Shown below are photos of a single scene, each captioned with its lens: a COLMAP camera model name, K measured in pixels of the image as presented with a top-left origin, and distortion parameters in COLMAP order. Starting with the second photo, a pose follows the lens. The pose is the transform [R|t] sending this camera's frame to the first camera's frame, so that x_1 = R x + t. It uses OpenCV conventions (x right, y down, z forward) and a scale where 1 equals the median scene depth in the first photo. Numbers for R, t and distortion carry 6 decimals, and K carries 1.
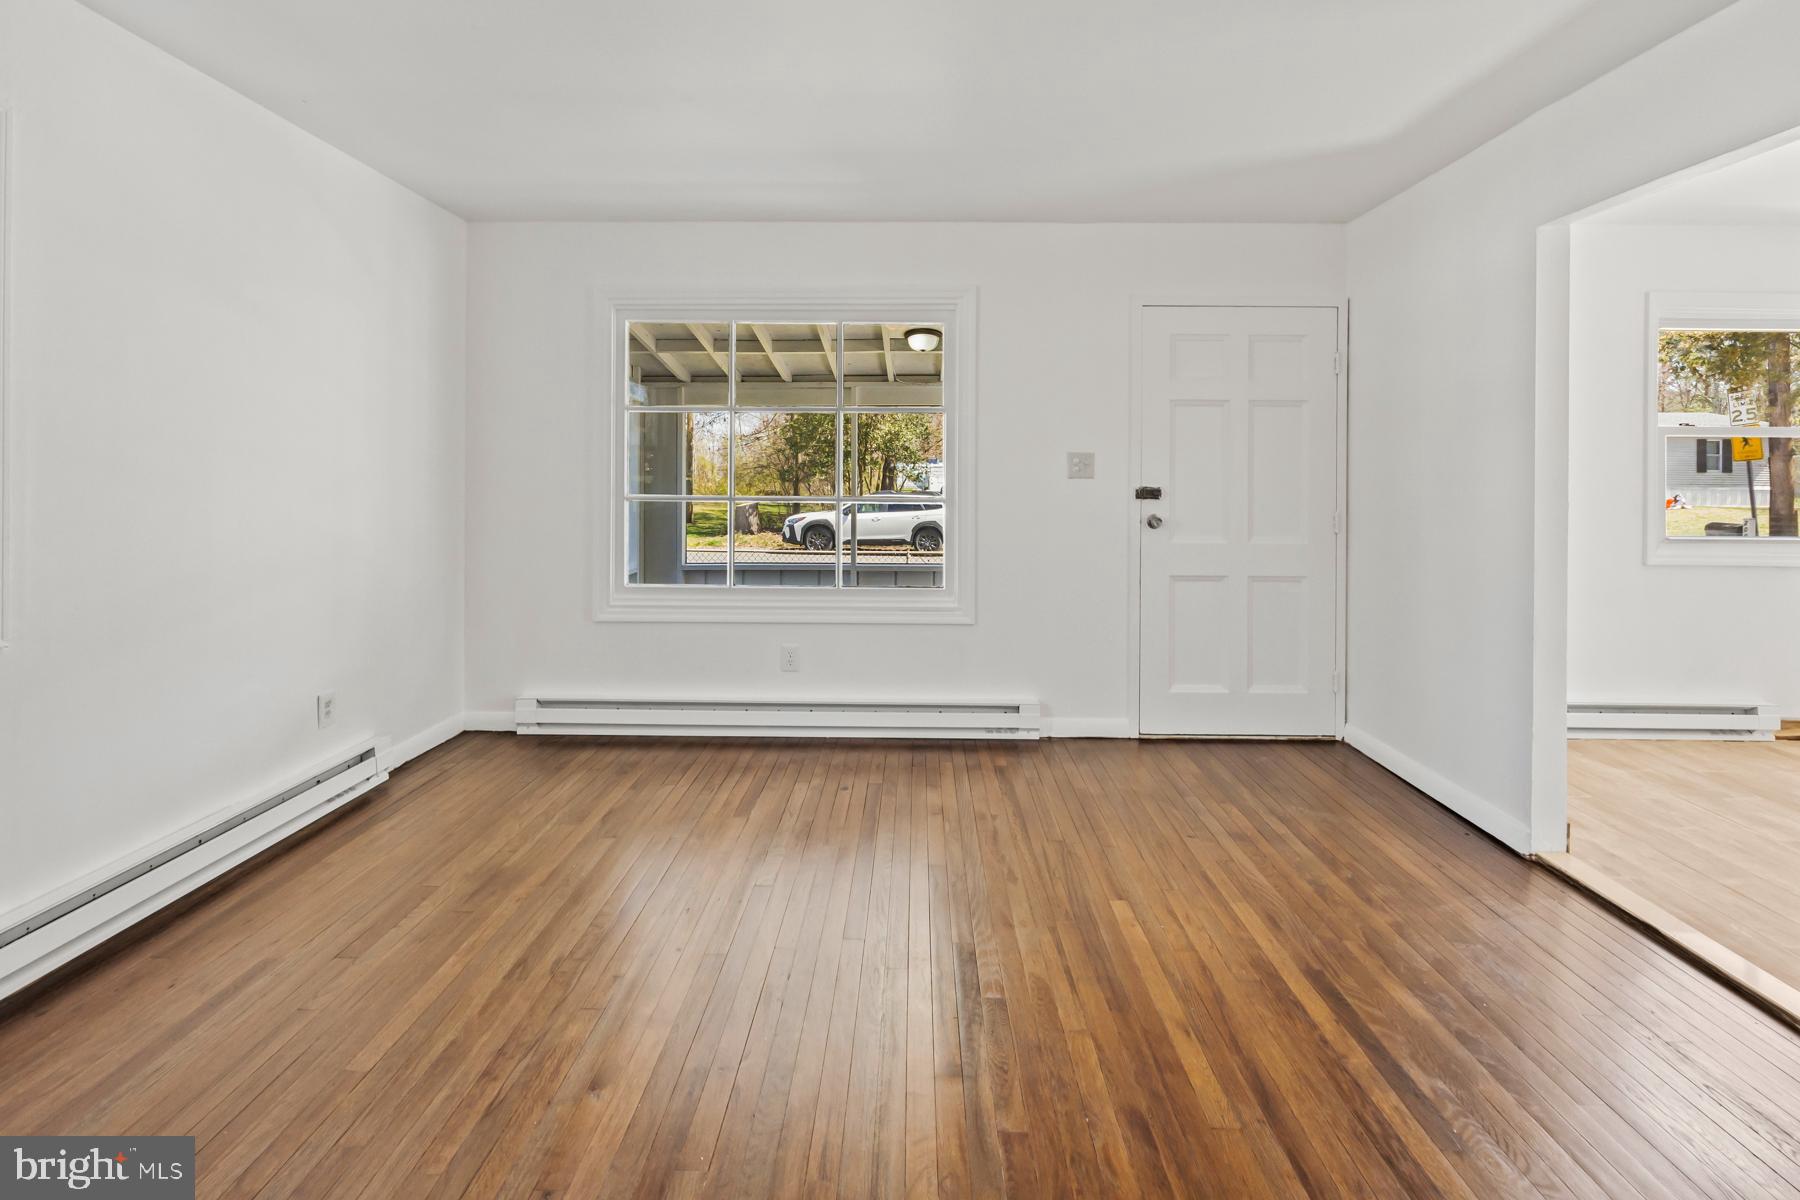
lens RADIAL K [[768.7, 0, 904.5], [0, 768.7, 475.5], [0, 0, 1]] dist [-0.001492, -0.000159]
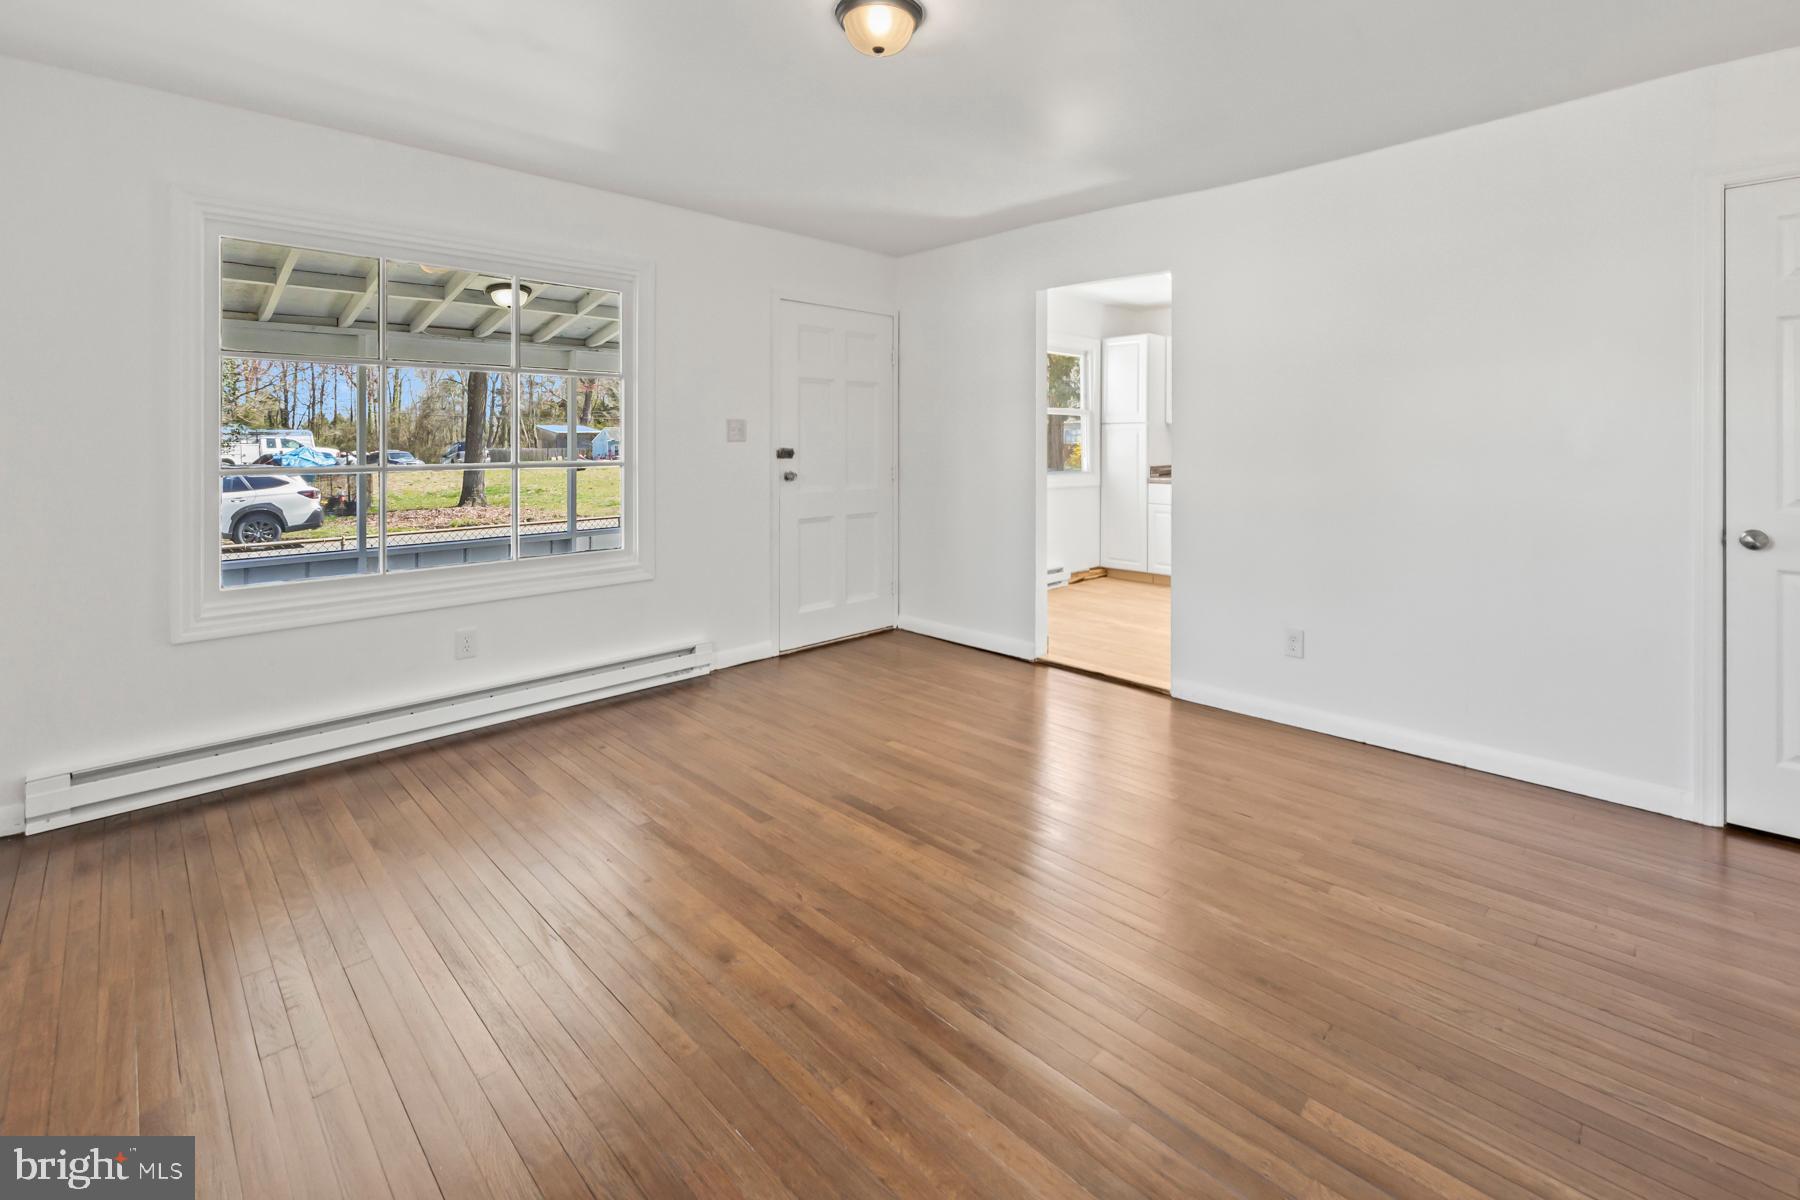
lens RADIAL K [[793.8, 0, 897.3], [0, 793.8, 444.1], [0, 0, 1]] dist [0.000905, 0.000440]
pose [[0.703727, -0.011616, 0.710375, -0.454386], [0.009161, 0.999932, 0.007275, 0.001127], [-0.710411, 0.001388, 0.703786, -0.016412]]
